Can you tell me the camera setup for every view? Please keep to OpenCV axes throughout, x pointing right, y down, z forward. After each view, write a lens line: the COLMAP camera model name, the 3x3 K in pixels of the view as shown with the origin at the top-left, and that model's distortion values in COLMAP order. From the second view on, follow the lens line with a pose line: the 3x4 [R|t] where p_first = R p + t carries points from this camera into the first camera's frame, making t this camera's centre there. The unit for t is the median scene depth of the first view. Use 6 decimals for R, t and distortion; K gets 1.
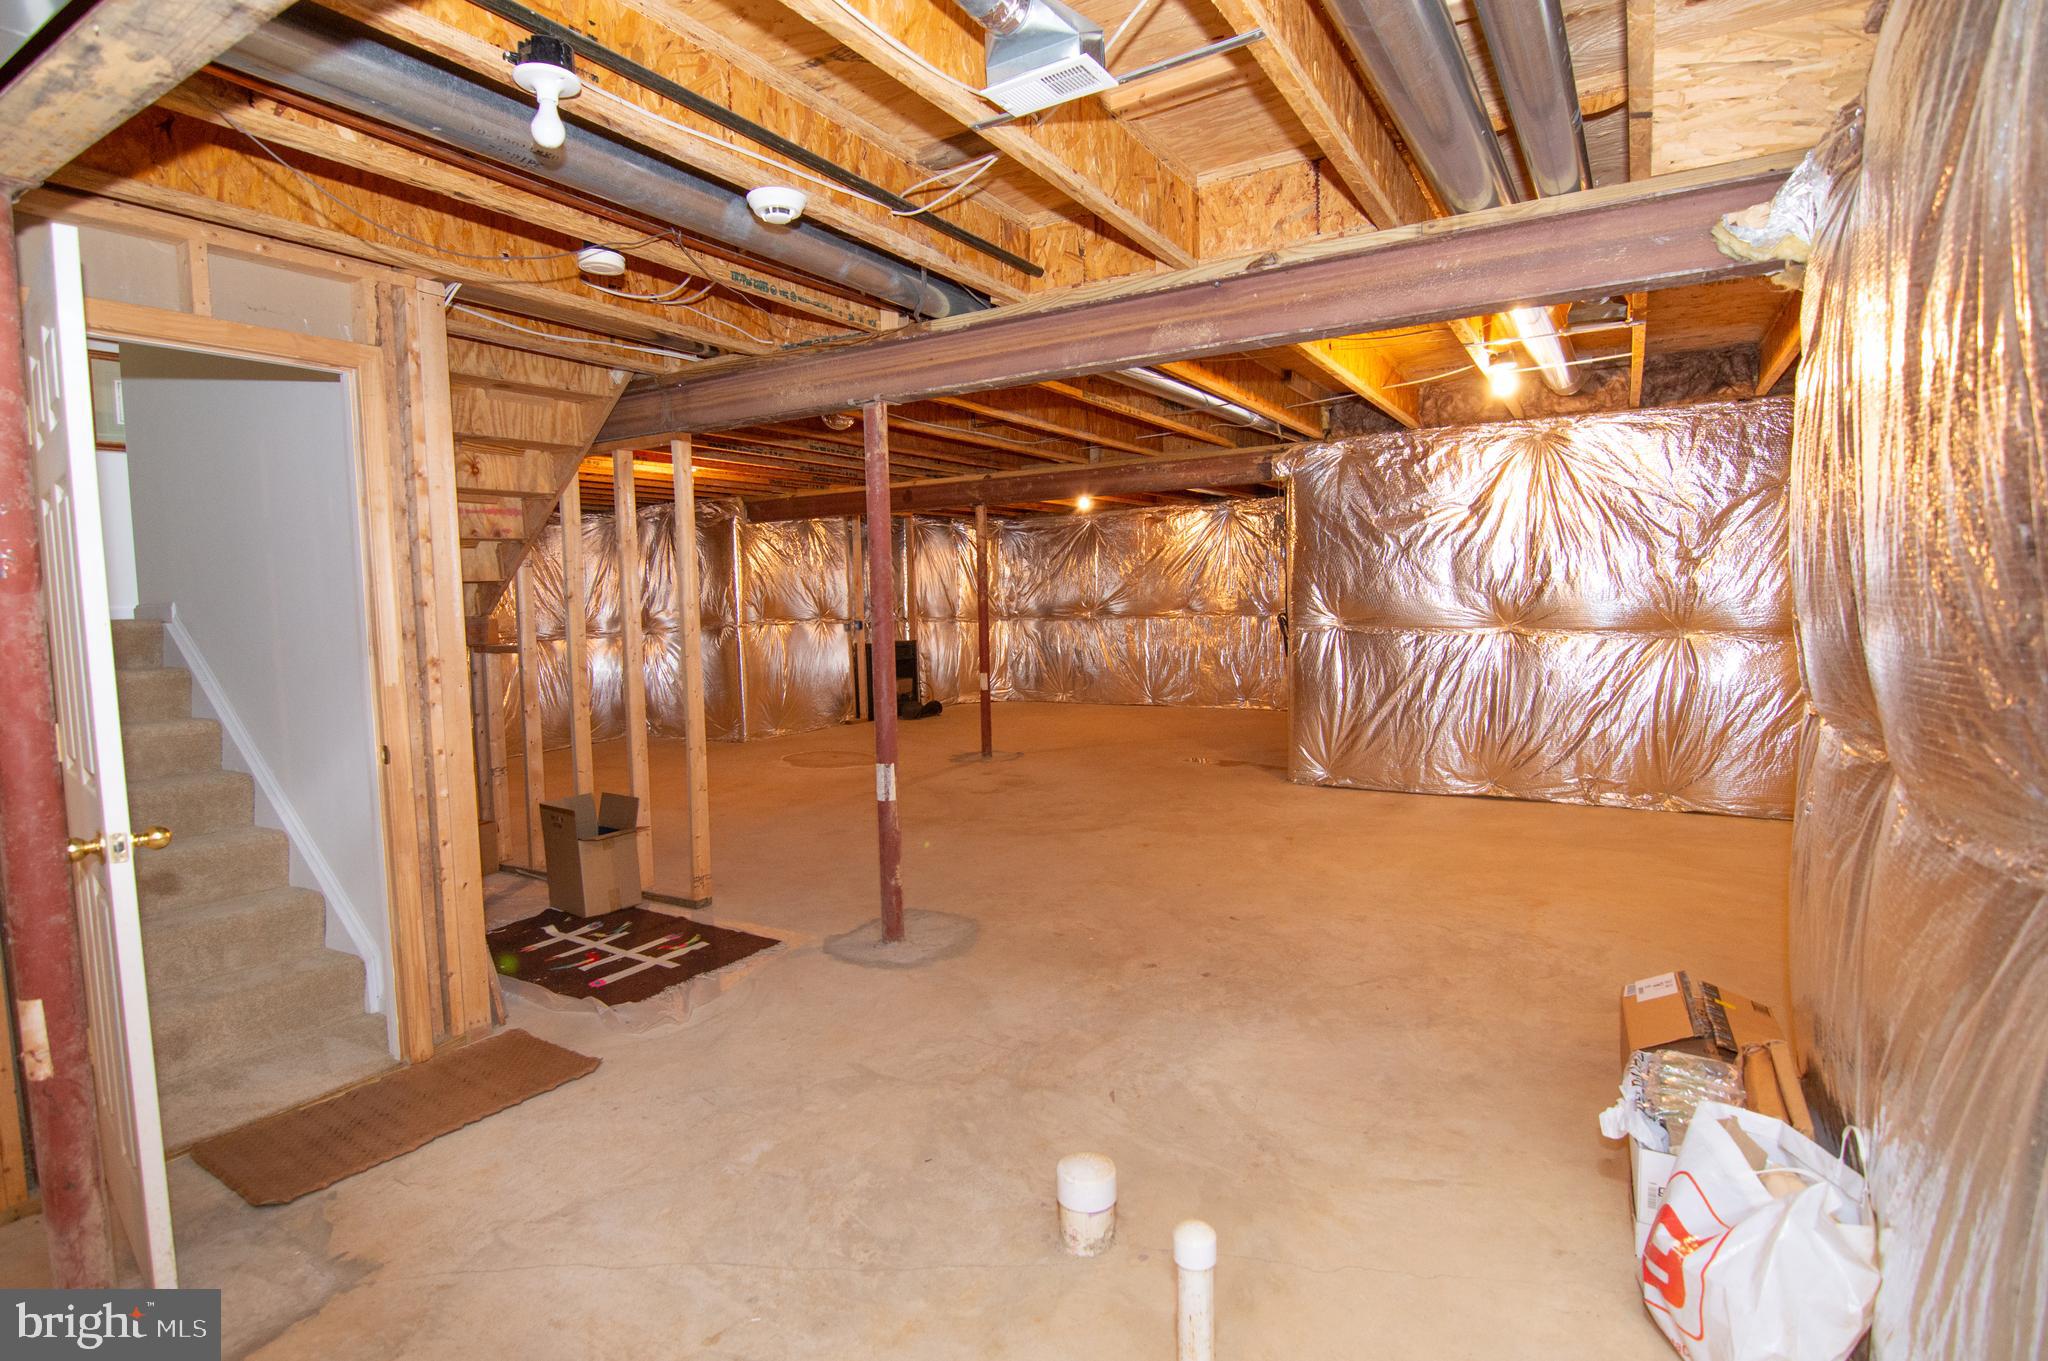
lens RADIAL K [[1011.8, 0, 1032.4], [0, 1011.8, 680.7], [0, 0, 1]] dist [-0.013861, -0.002196]
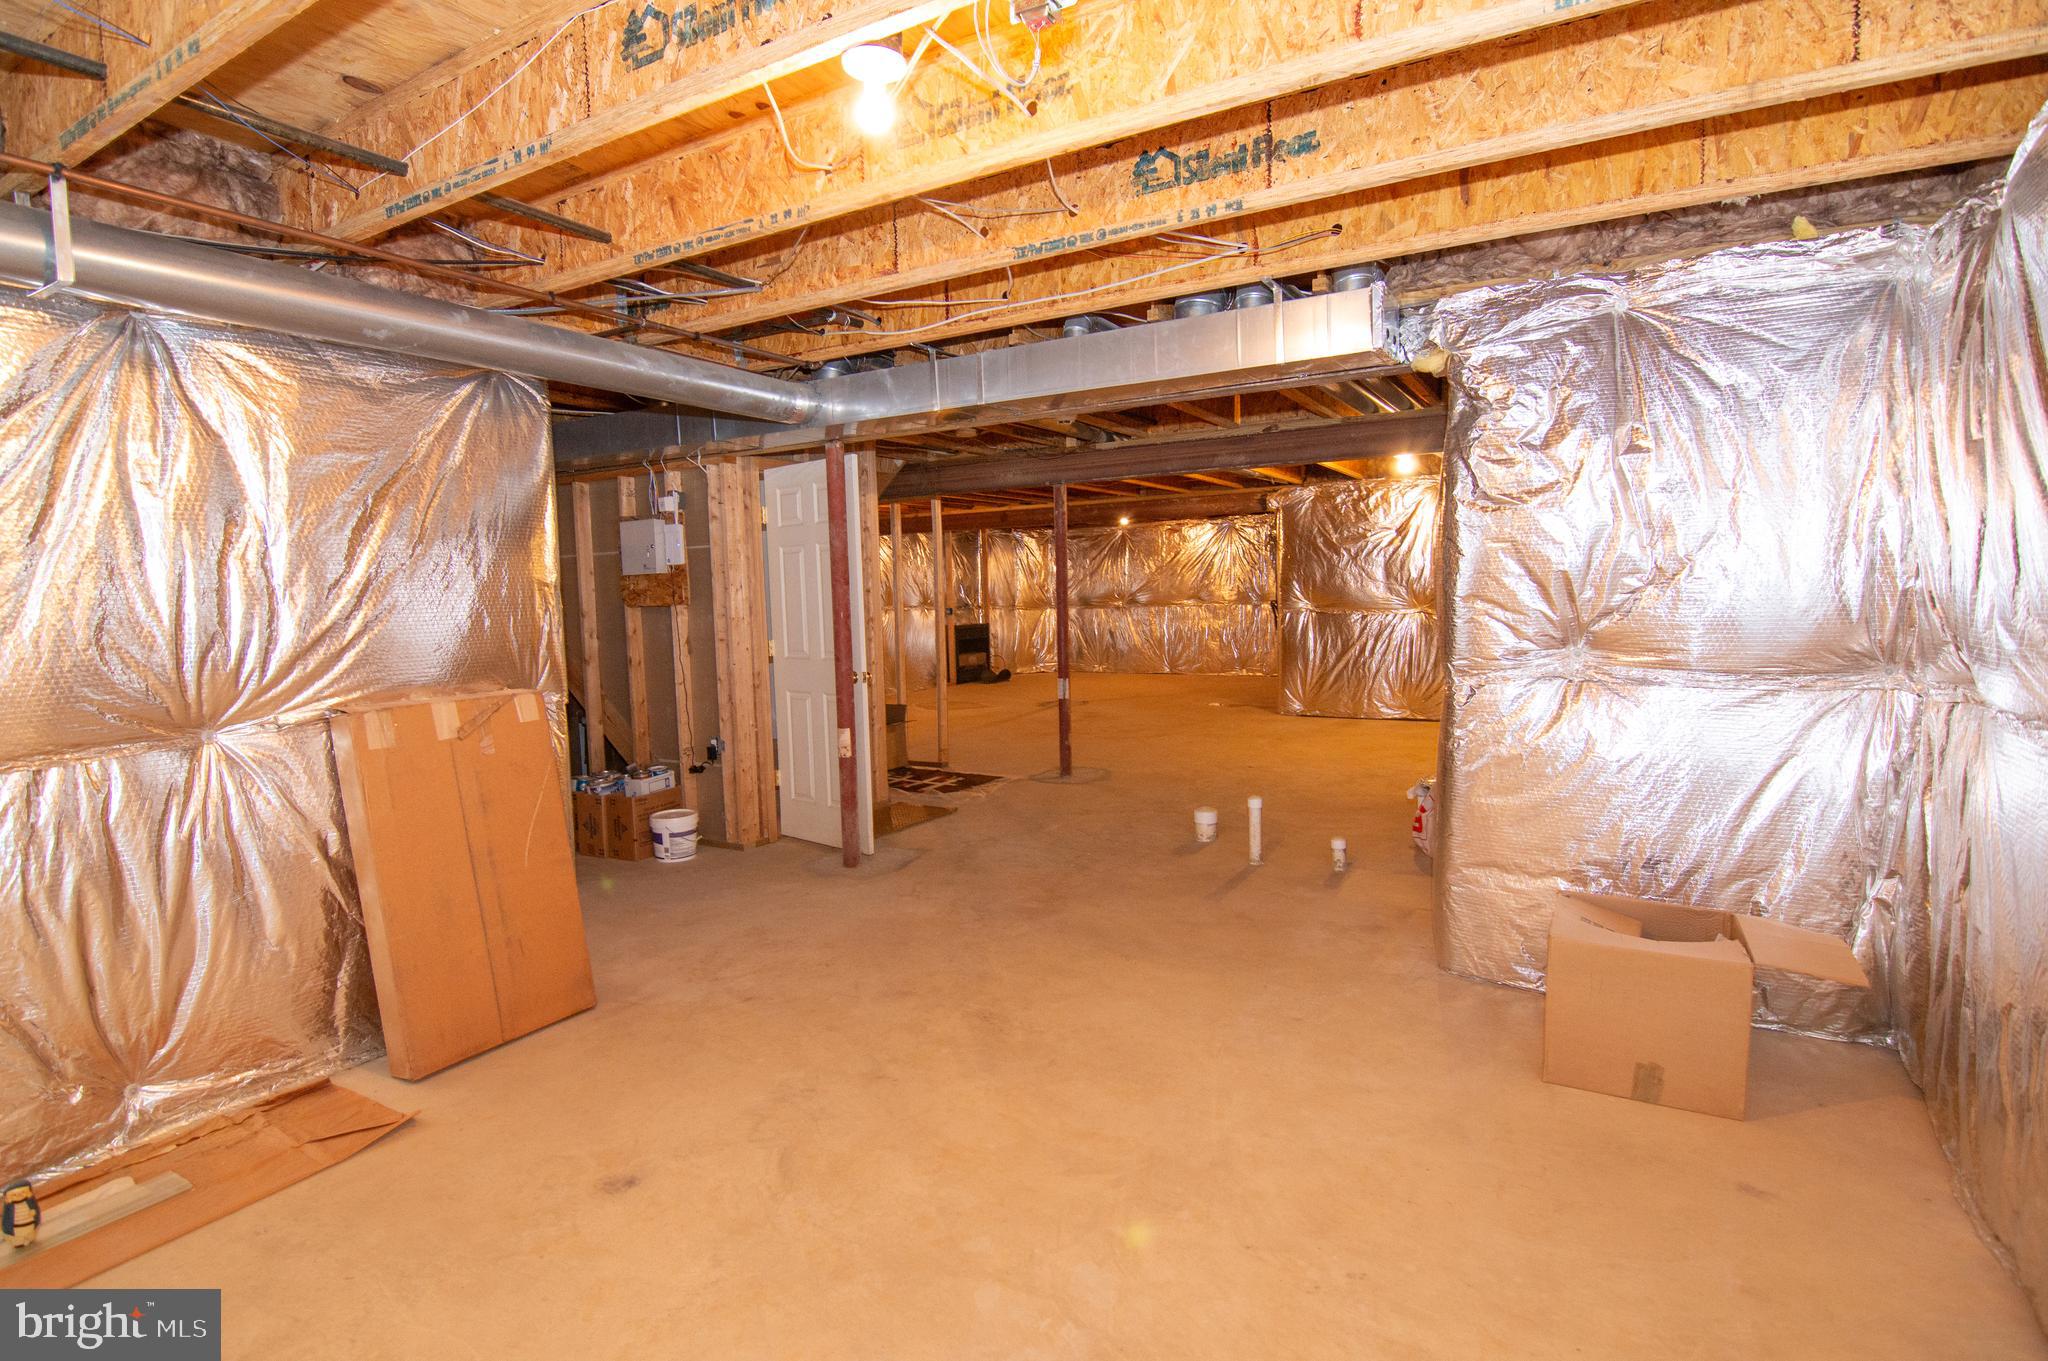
lens RADIAL K [[1011.8, 0, 1019.3], [0, 1011.8, 678.6], [0, 0, 1]] dist [-0.013861, -0.002196]
pose [[0.999985, 0.000404, 0.005459, -0.126478], [-0.000423, 0.999994, 0.003564, 0.040838], [-0.005458, -0.003566, 0.999979, -0.454733]]
